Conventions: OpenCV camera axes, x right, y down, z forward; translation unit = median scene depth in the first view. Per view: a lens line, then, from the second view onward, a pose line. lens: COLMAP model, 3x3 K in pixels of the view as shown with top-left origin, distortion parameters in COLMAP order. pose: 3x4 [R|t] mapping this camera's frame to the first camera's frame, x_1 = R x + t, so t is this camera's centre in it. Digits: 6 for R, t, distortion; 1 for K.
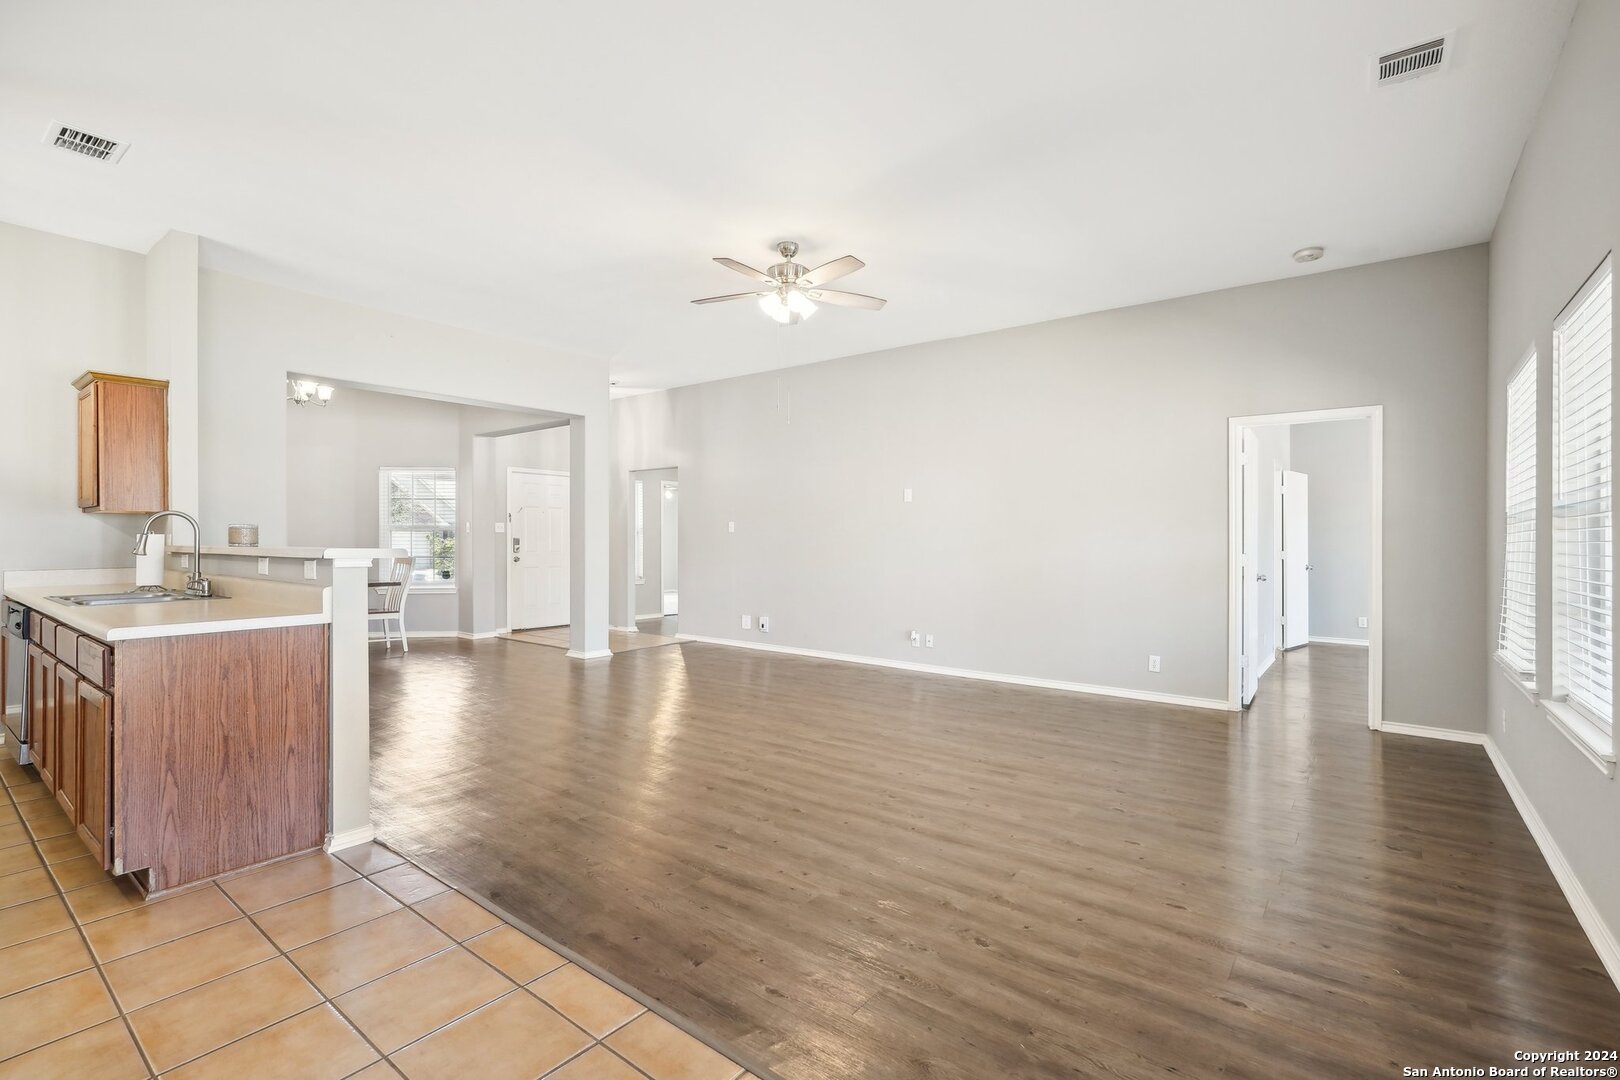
lens RADIAL K [[726.7, 0, 812.2], [0, 726.7, 534.7], [0, 0, 1]] dist [-0.007892, 0.000387]
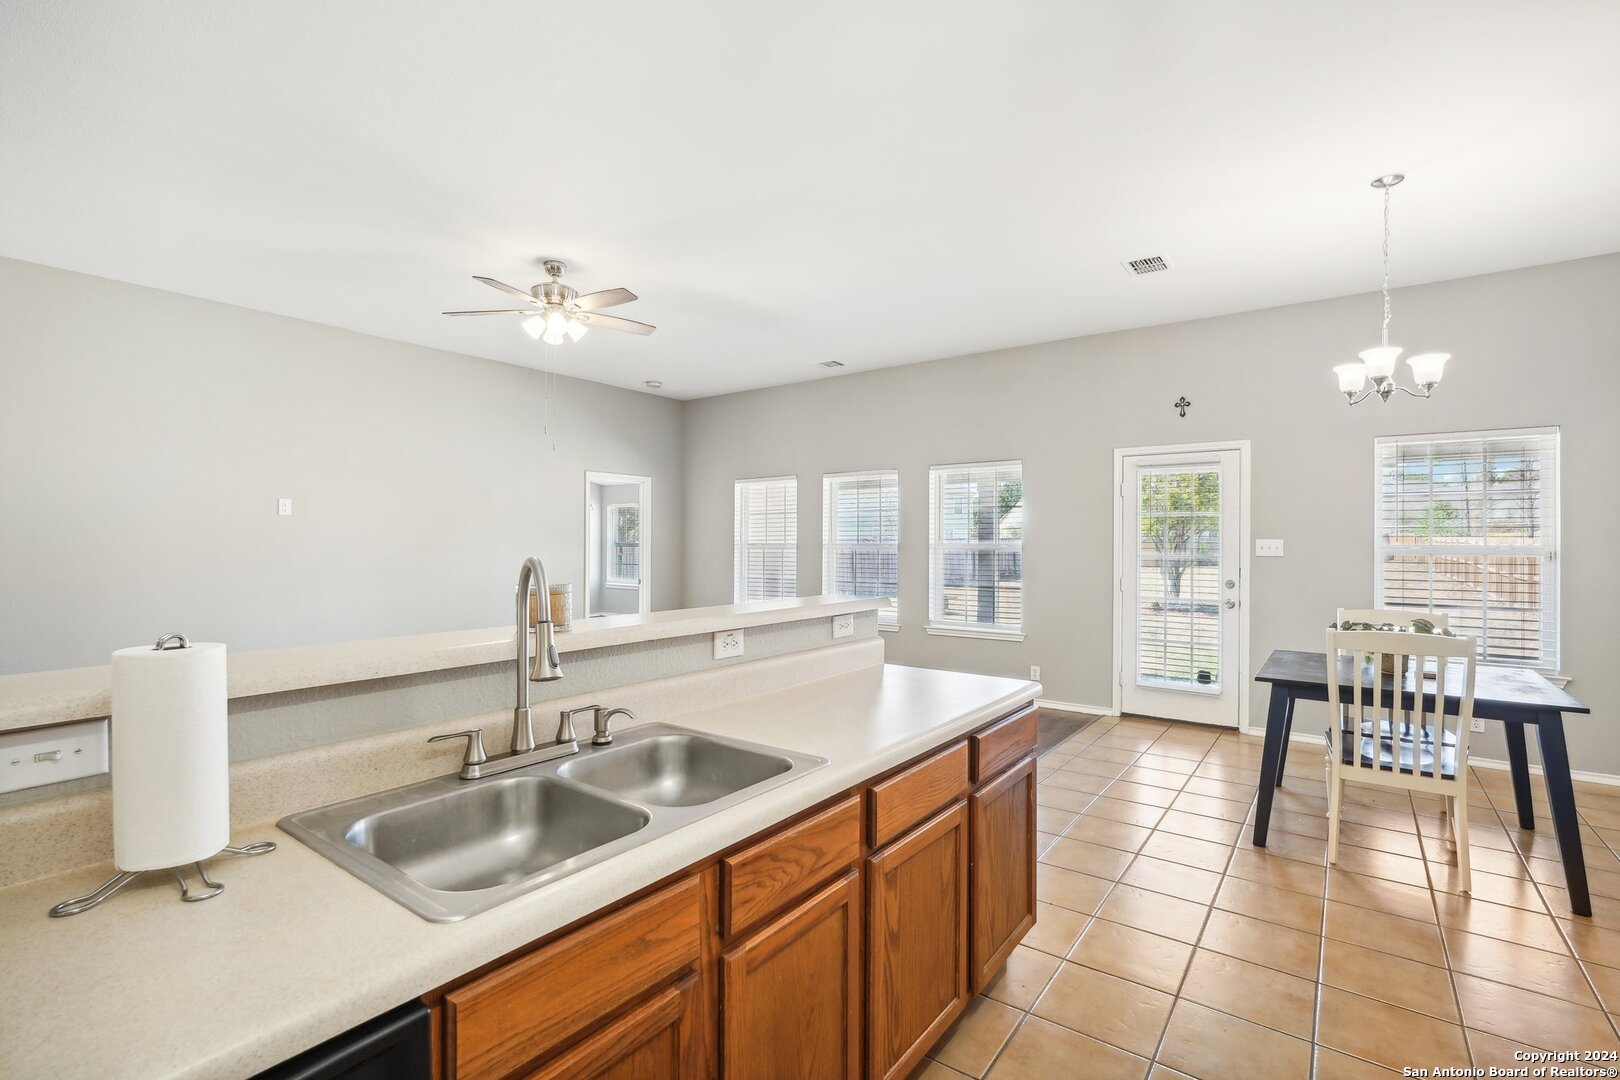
lens RADIAL K [[734.0, 0, 820.9], [0, 734.0, 539.1], [0, 0, 1]] dist [-0.003127, 0.000644]
pose [[-0.030739, 0.000710, 0.999527, -1.006514], [-0.006041, 0.999981, -0.000896, -0.034857], [-0.999509, -0.006066, -0.030734, 0.676259]]
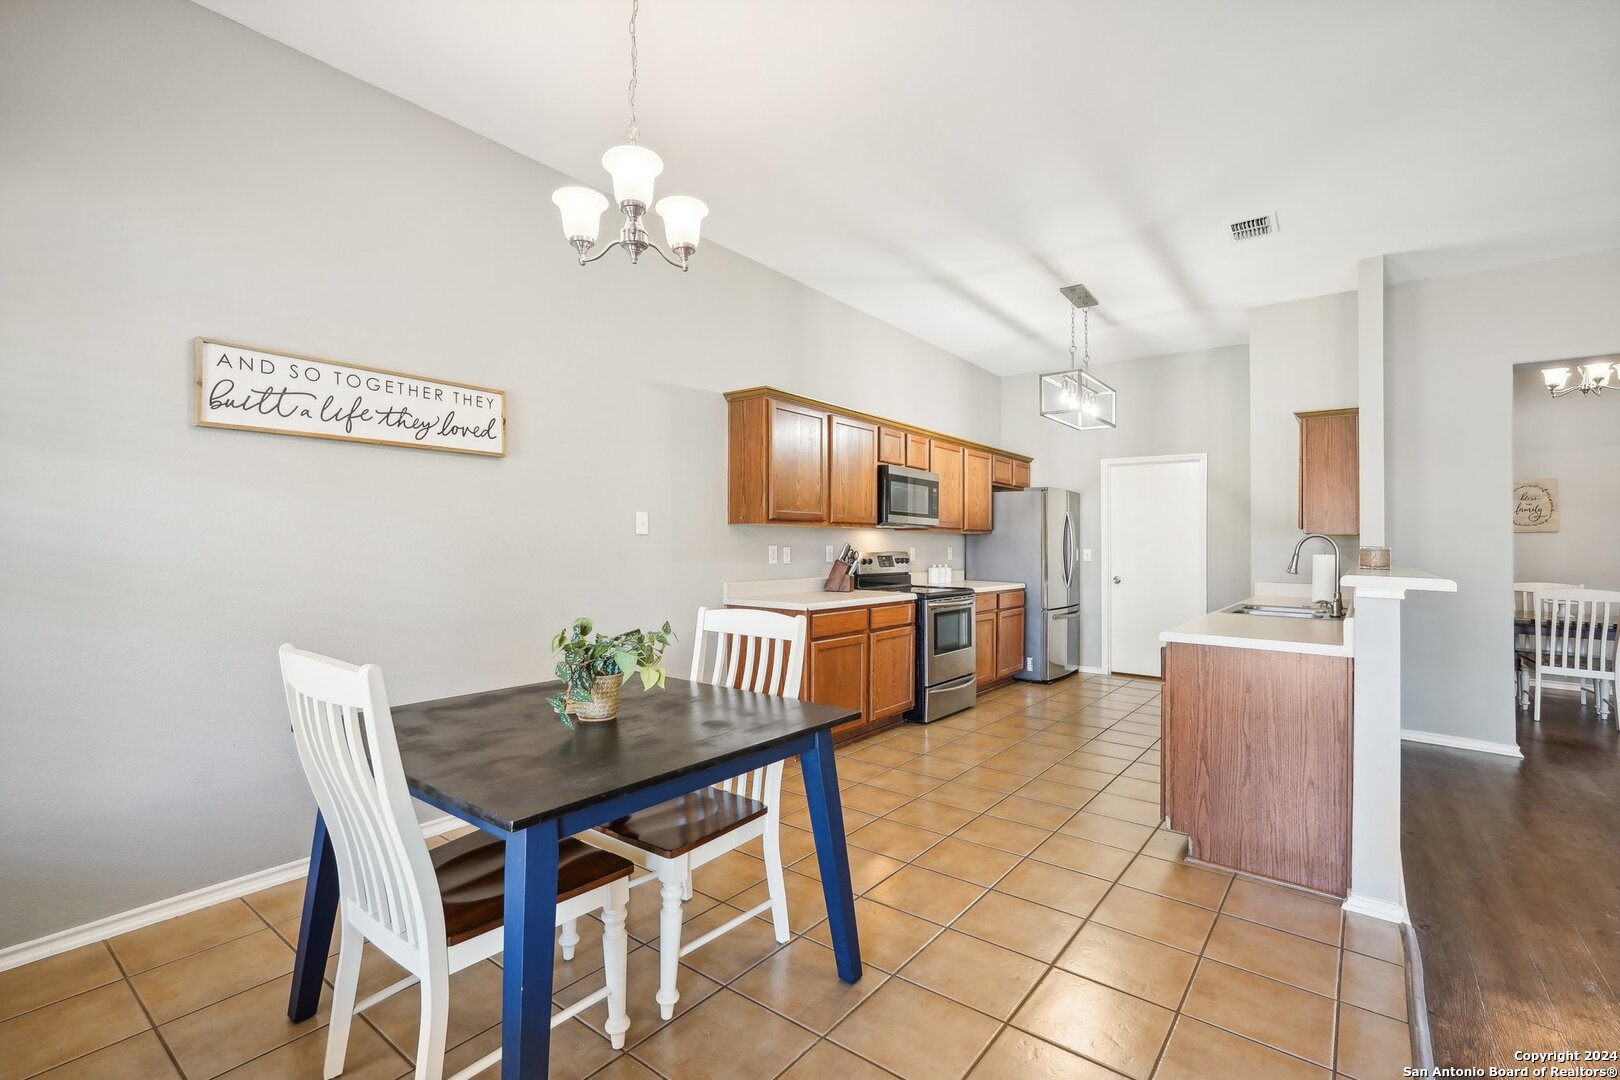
lens RADIAL K [[738.4, 0, 810.0], [0, 738.4, 540.0], [0, 0, 1]] dist [0.000578, 0.000280]
pose [[0.000004, -0.001476, -0.999999, 0.165261], [-0.011637, 0.999931, -0.001476, -0.009906], [0.999932, 0.011637, -0.000013, 0.202630]]
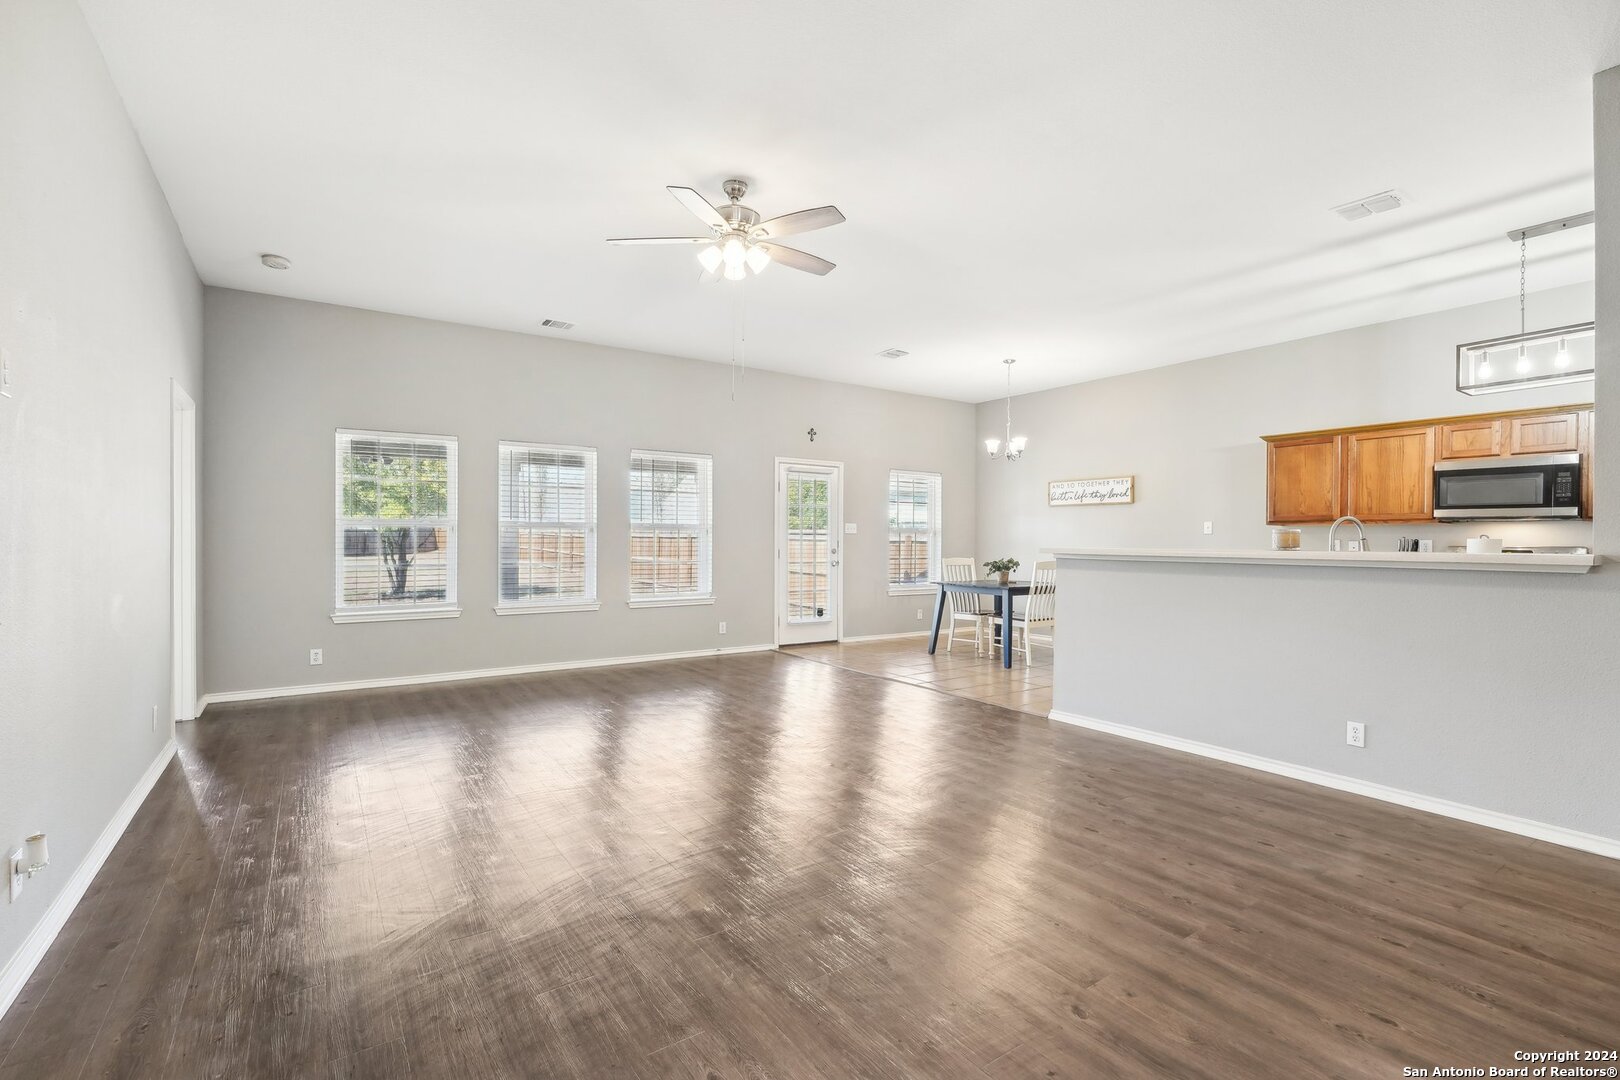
lens RADIAL K [[727.9, 0, 815.0], [0, 727.9, 543.3], [0, 0, 1]] dist [-0.002069, -0.000021]
pose [[-0.955461, -0.008380, 0.294998, -0.359441], [-0.008514, 0.999963, 0.000829, 0.010811], [-0.294994, -0.001719, -0.955498, 1.770331]]
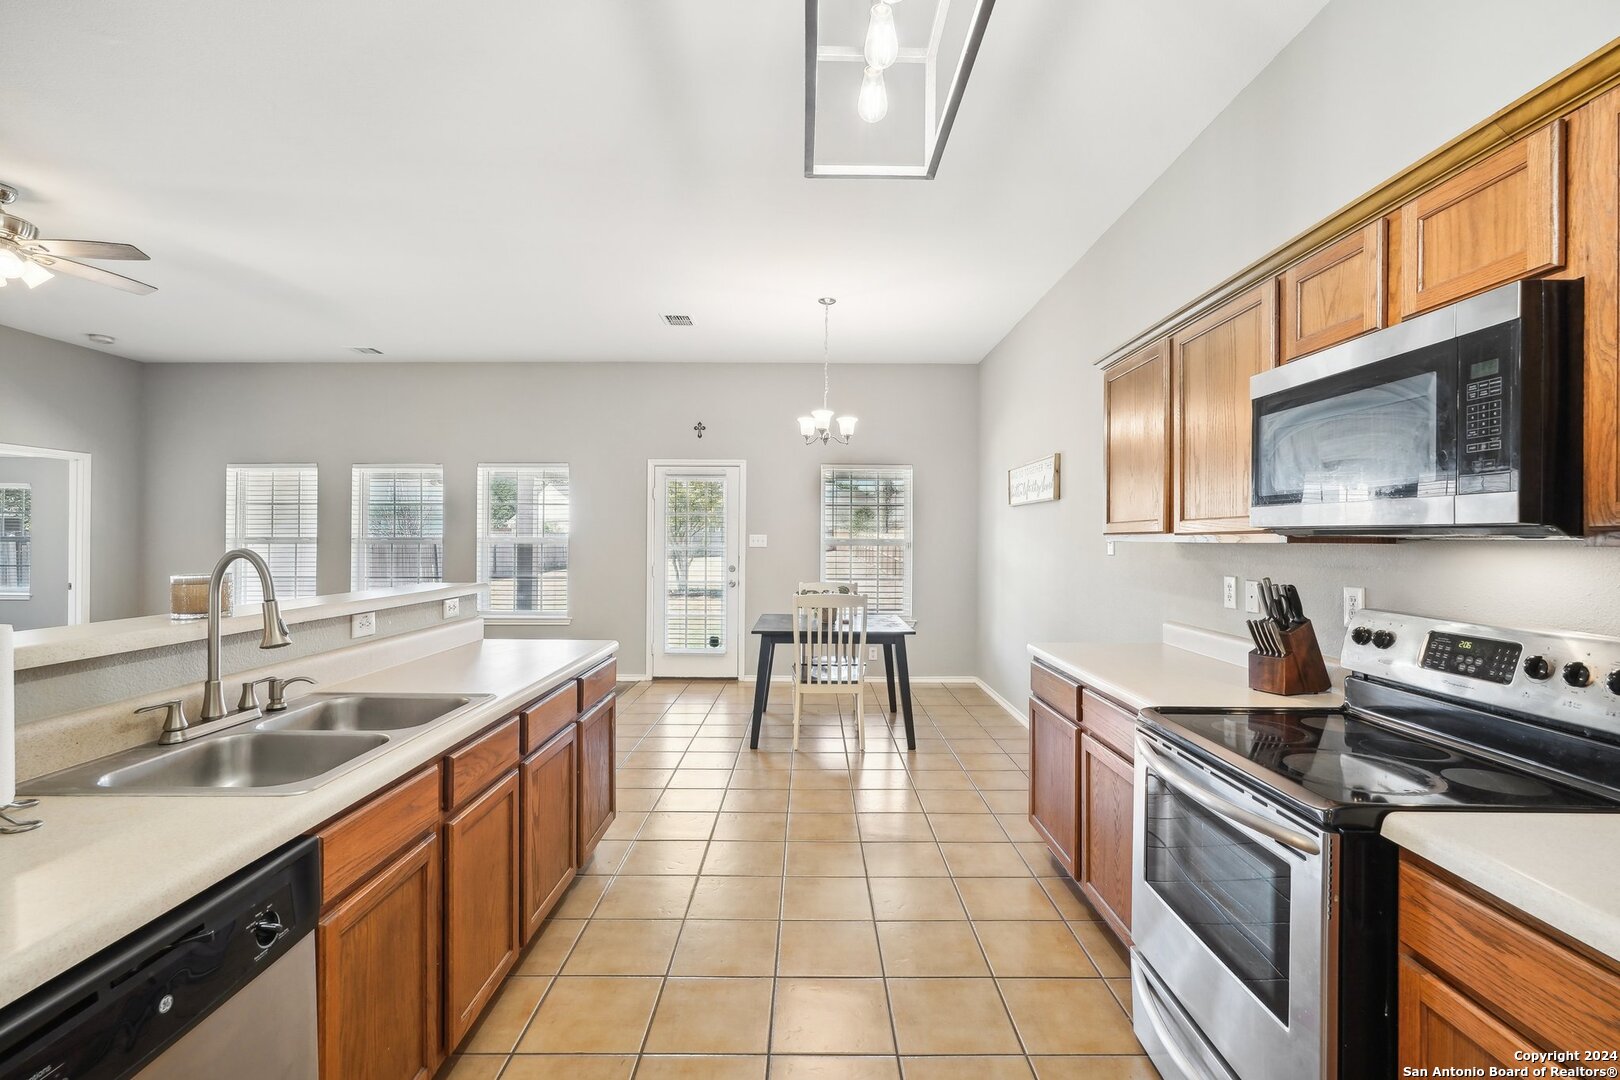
lens RADIAL K [[722.2, 0, 816.4], [0, 722.2, 538.3], [0, 0, 1]] dist [-0.002710, 0.000378]
pose [[-0.618770, -0.006044, 0.785549, -1.153754], [-0.008527, 0.999963, 0.000977, -0.034632], [-0.785526, -0.006094, -0.618798, 0.784815]]
